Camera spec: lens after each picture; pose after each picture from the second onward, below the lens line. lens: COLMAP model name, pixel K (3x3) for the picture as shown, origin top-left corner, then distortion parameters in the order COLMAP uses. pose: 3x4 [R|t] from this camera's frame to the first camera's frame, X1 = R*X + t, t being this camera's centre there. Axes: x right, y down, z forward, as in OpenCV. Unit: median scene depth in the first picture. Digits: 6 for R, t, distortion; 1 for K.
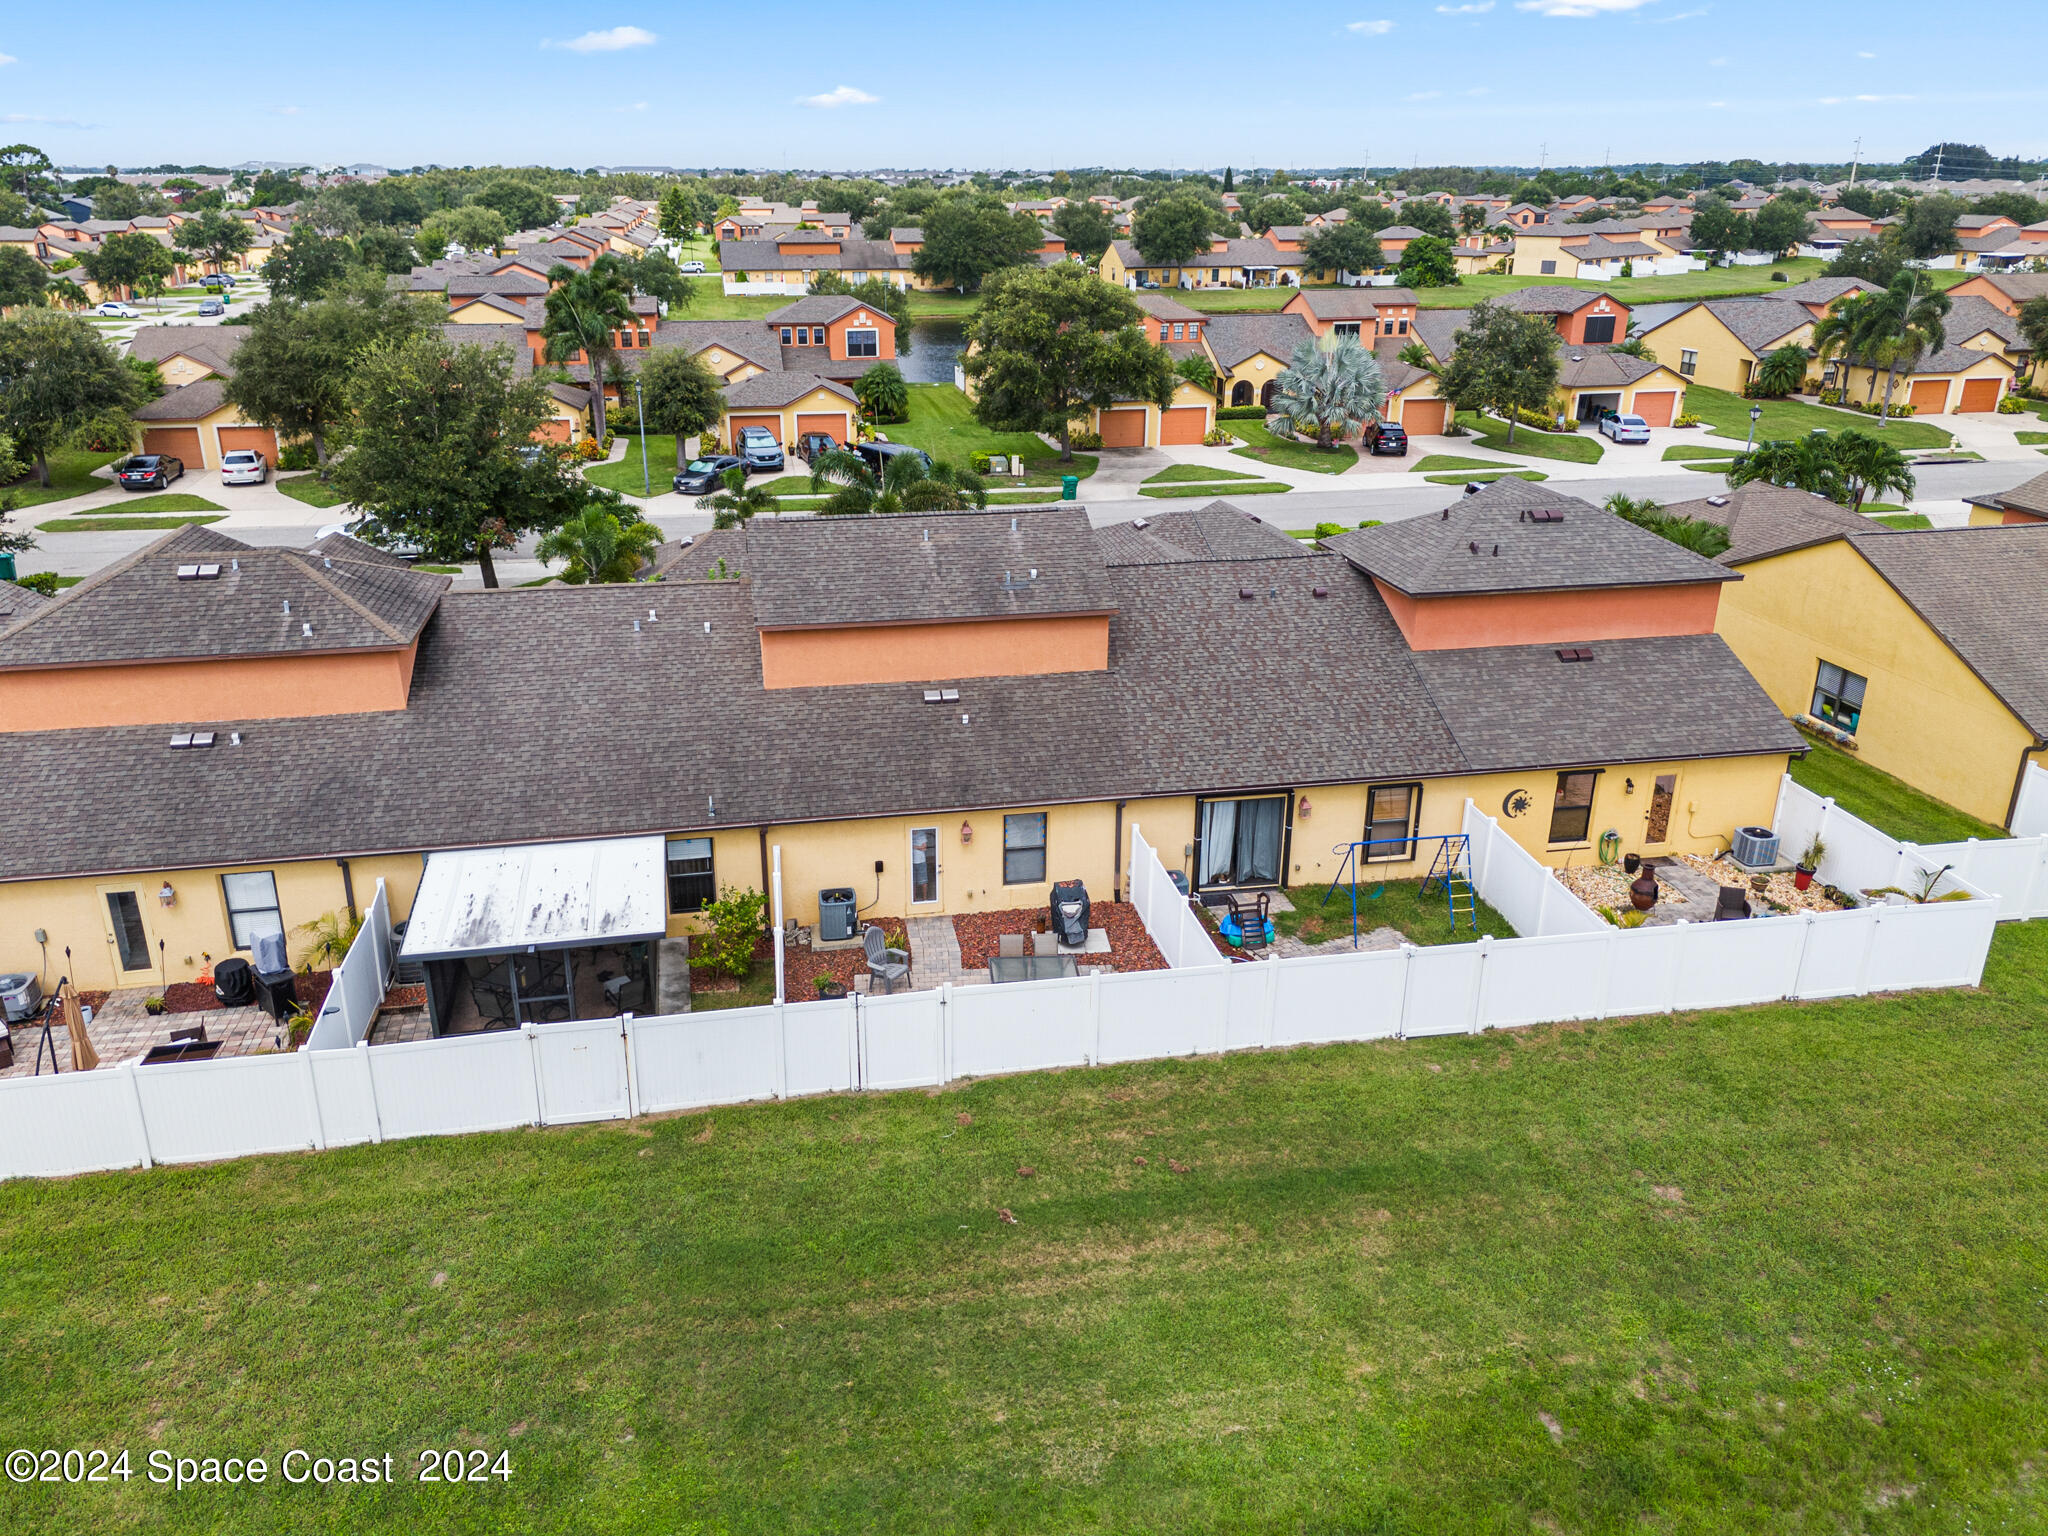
lens RADIAL K [[1510.6, 0, 1027.2], [0, 1510.6, 703.4], [0, 0, 1]] dist [0.071015, -0.076021]
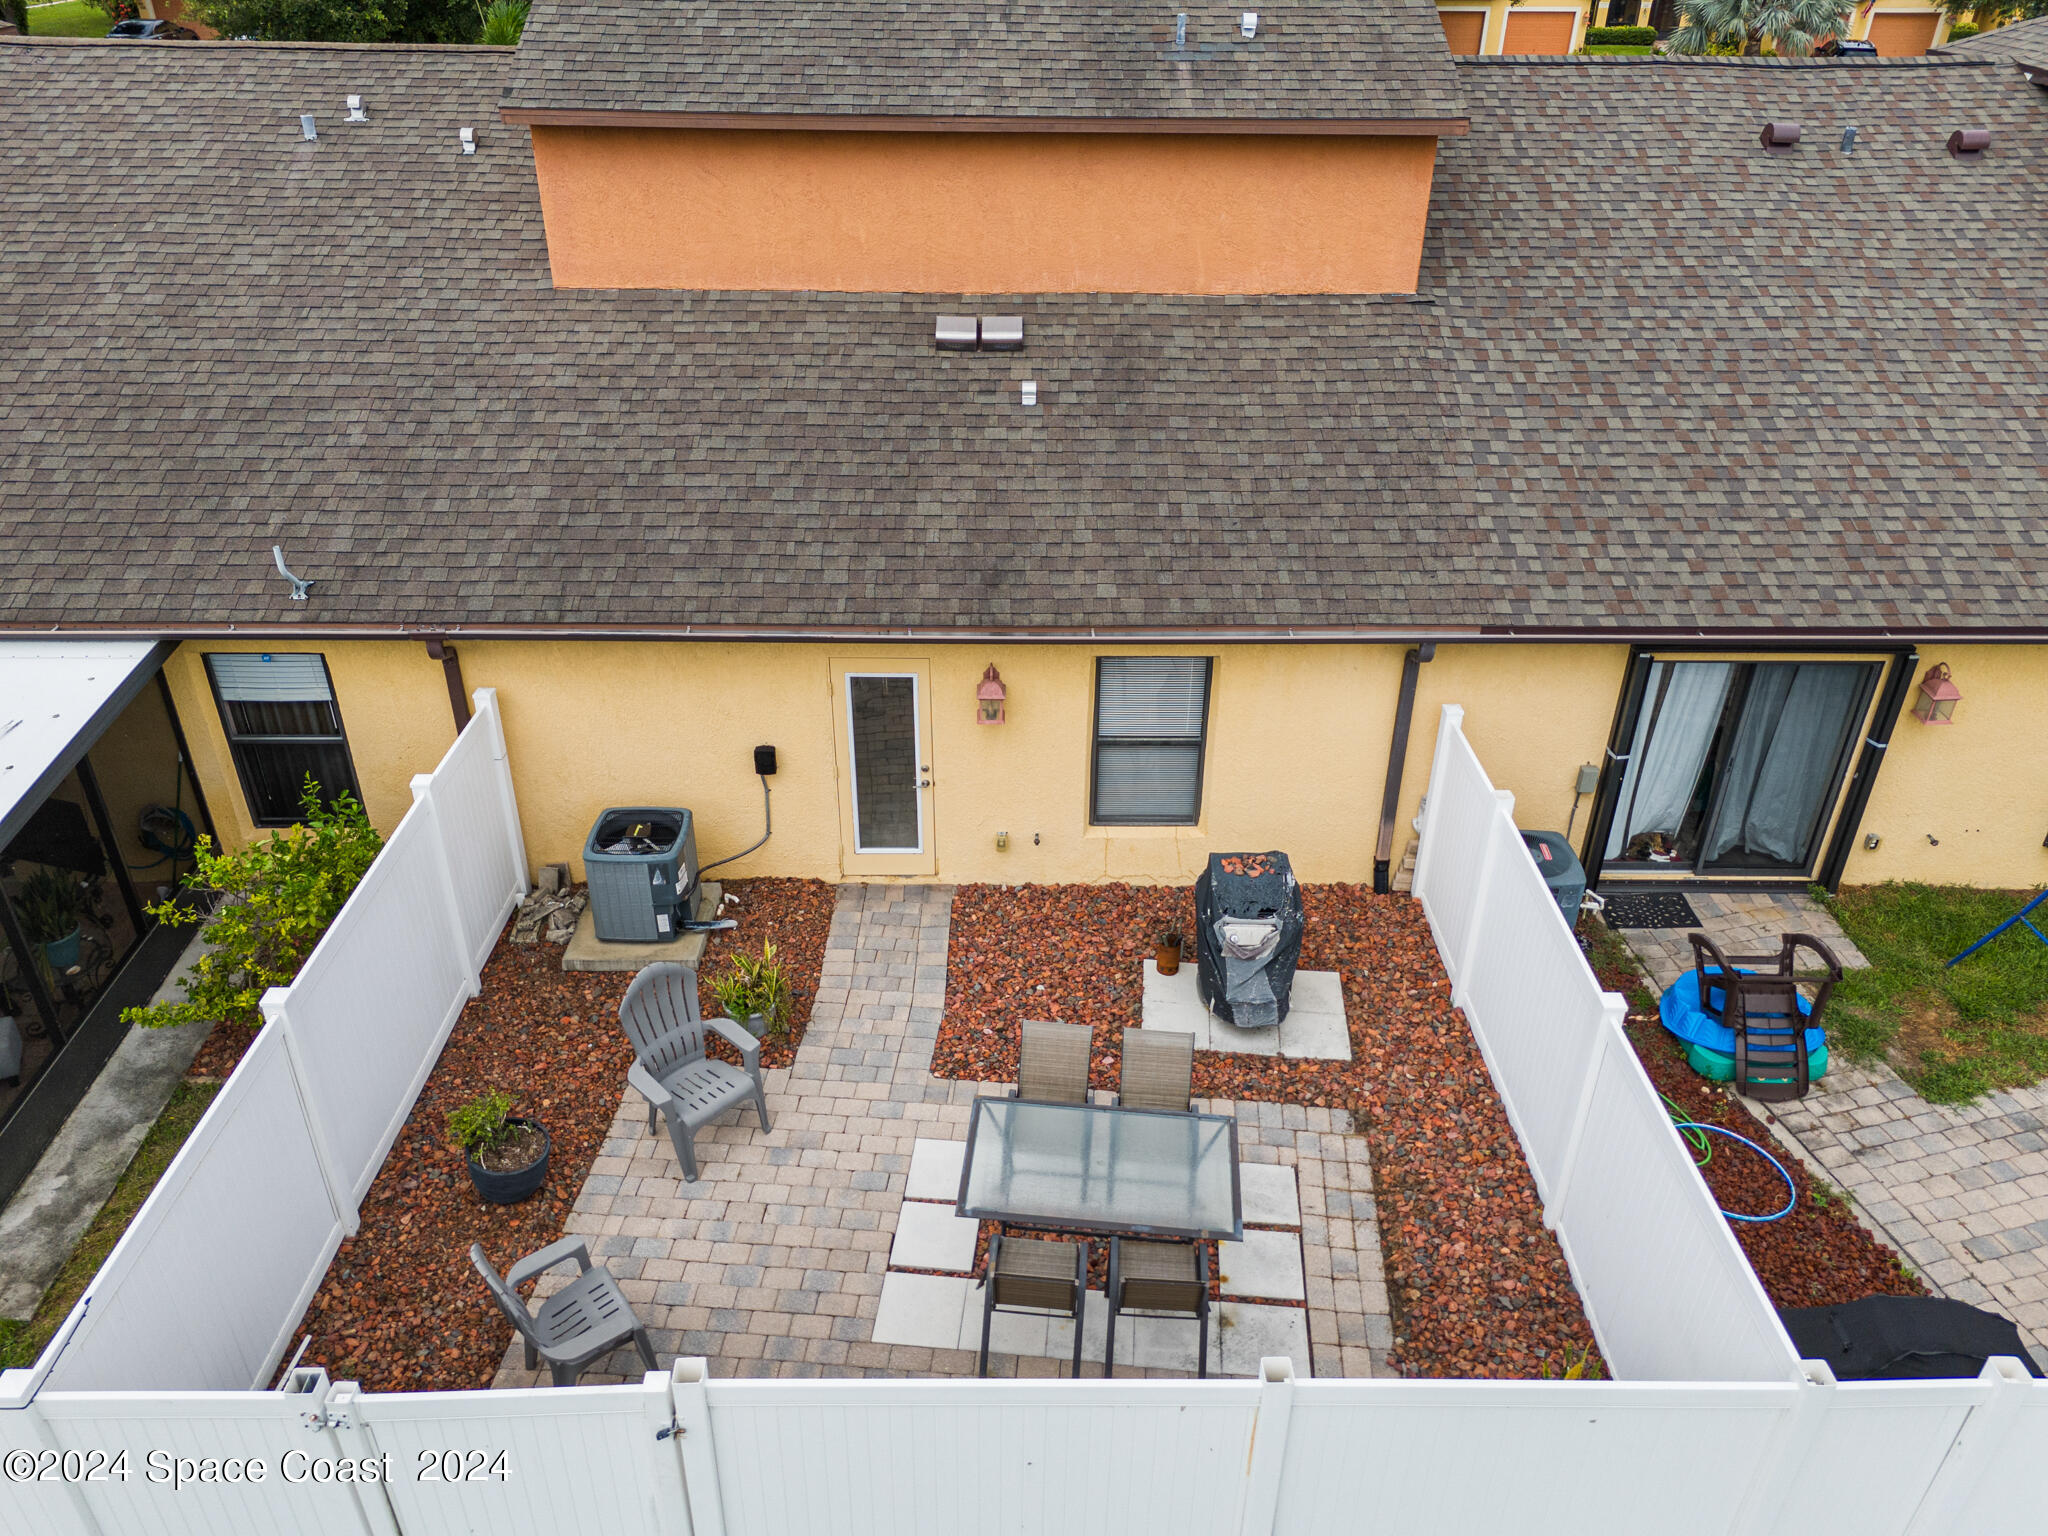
lens RADIAL K [[1510.6, 0, 1027.2], [0, 1510.6, 703.4], [0, 0, 1]] dist [0.071015, -0.076021]
pose [[0.983437, 0.092657, -0.155776, 0.026388], [-0.064080, 0.981692, 0.179371, 0.018755], [0.169544, -0.166418, 0.971370, 0.606766]]
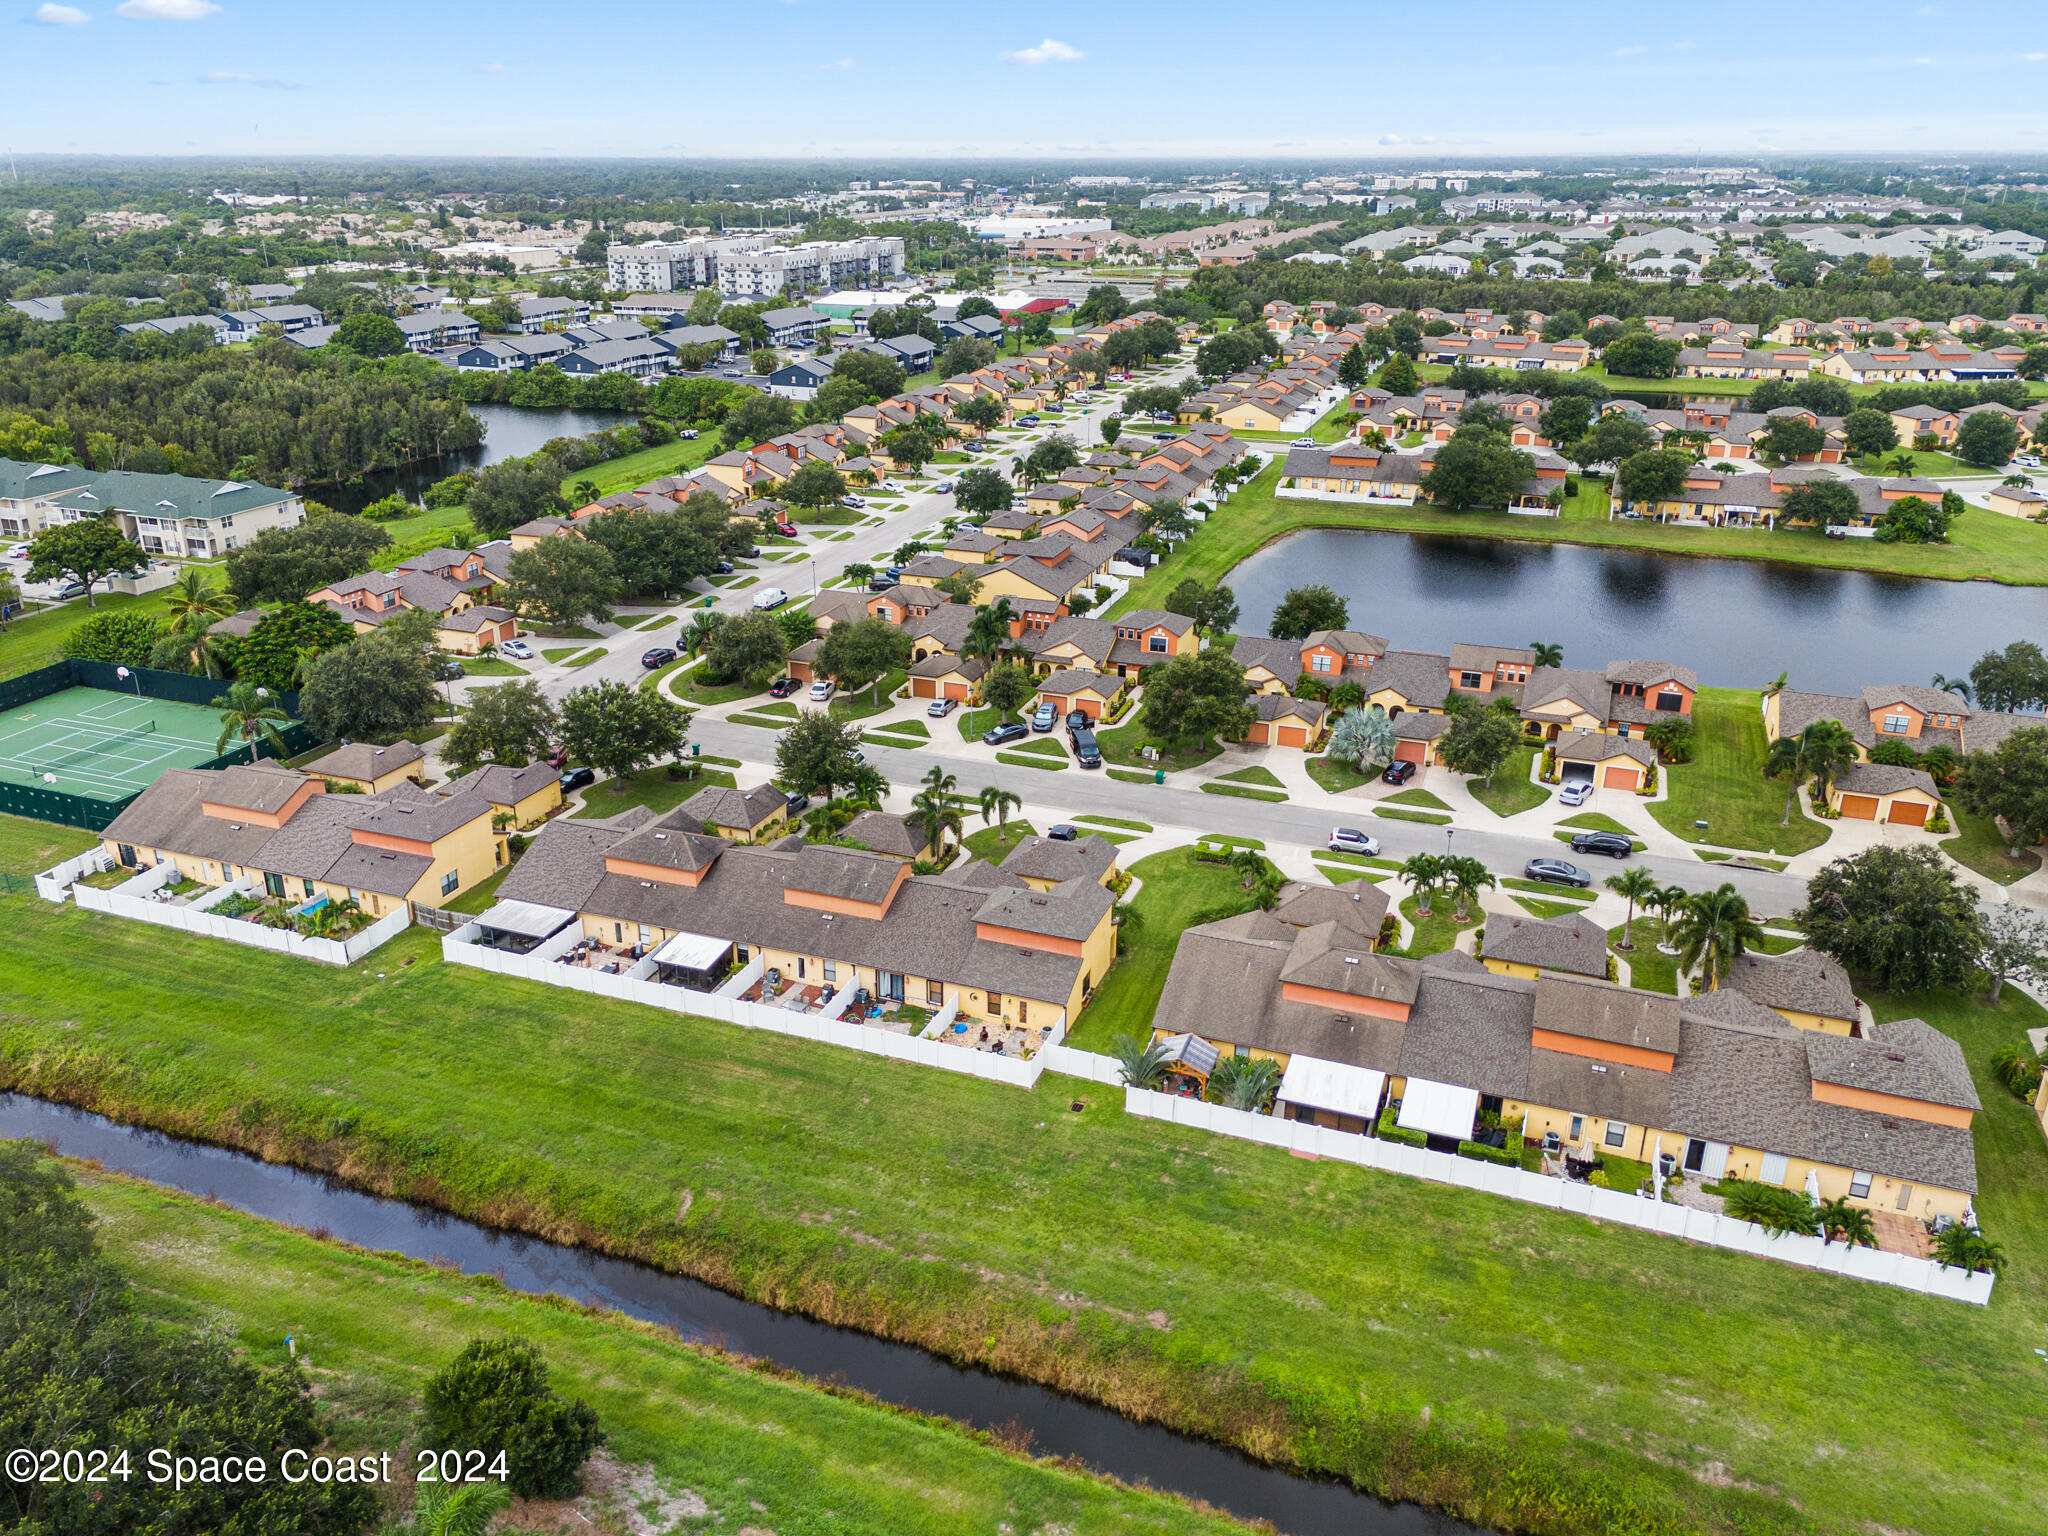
lens RADIAL K [[1510.6, 0, 1027.2], [0, 1510.6, 703.4], [0, 0, 1]] dist [0.071015, -0.076021]
pose [[0.853902, 0.175606, -0.489913, 1.848842], [-0.172976, 0.983601, 0.051074, -0.707855], [0.490847, 0.041131, 0.870274, -1.662382]]
